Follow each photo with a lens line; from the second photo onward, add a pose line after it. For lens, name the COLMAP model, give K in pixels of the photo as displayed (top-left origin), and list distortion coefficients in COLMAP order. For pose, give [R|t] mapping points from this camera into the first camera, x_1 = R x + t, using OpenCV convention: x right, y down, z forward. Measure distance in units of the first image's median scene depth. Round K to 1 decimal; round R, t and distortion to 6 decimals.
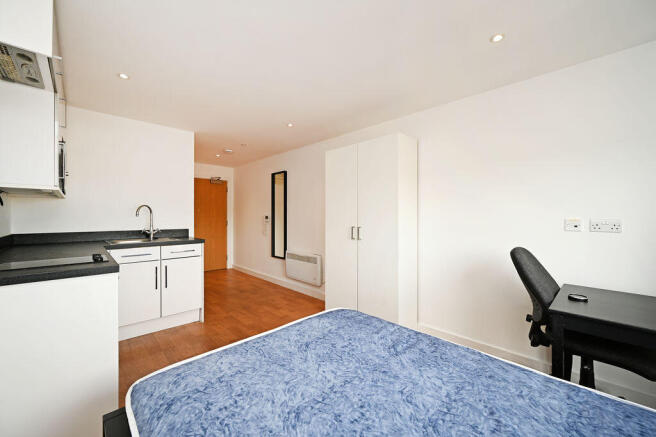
lens RADIAL K [[256.4, 0, 326.9], [0, 256.4, 217.3], [0, 0, 1]] dist [-0.001222, -0.000077]
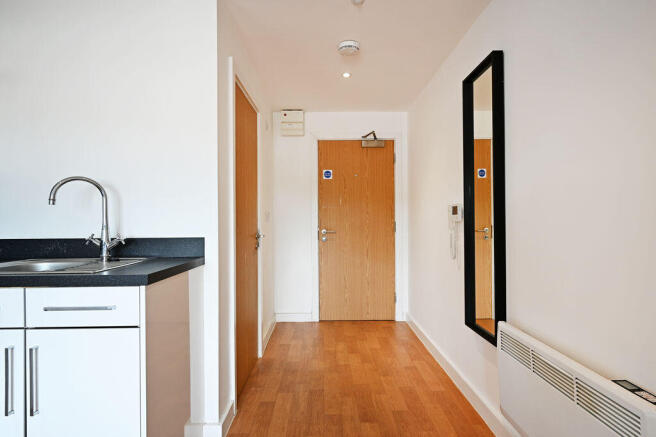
lens RADIAL K [[356.0, 0, 328.7], [0, 356.0, 218.0], [0, 0, 1]] dist [0.003192, -0.001840]
pose [[0.725340, -0.010404, -0.688312, -0.020583], [0.003434, 0.999928, -0.011495, 0.017020], [0.688382, 0.005975, 0.725324, 0.568784]]
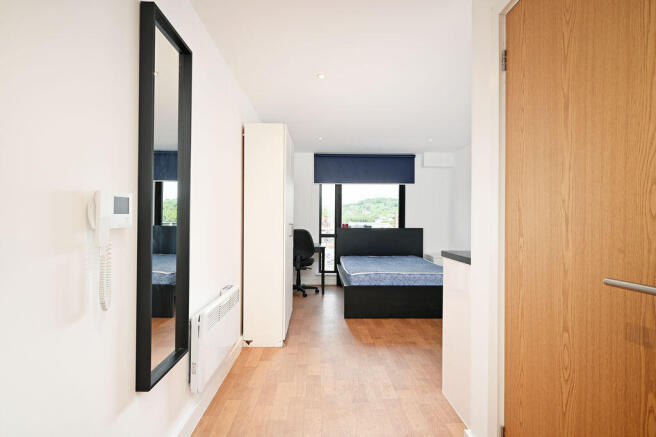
lens RADIAL K [[336.2, 0, 330.0], [0, 336.2, 217.4], [0, 0, 1]] dist [-0.007568, 0.000991]
pose [[-0.744523, -0.012288, 0.667484, -0.536058], [-0.010869, 0.999921, 0.006285, 0.003491], [-0.667508, -0.002576, -0.744598, 1.170667]]
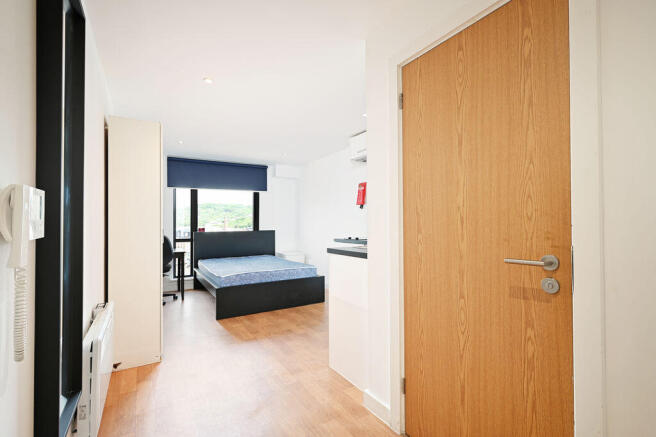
lens RADIAL K [[296.8, 0, 325.4], [0, 296.8, 218.8], [0, 0, 1]] dist [-0.002871, 0.000143]
pose [[-0.976150, 0.000159, 0.217097, -0.429048], [-0.000885, 0.999988, -0.004714, 0.004550], [-0.217096, -0.004794, -0.976139, 1.209690]]
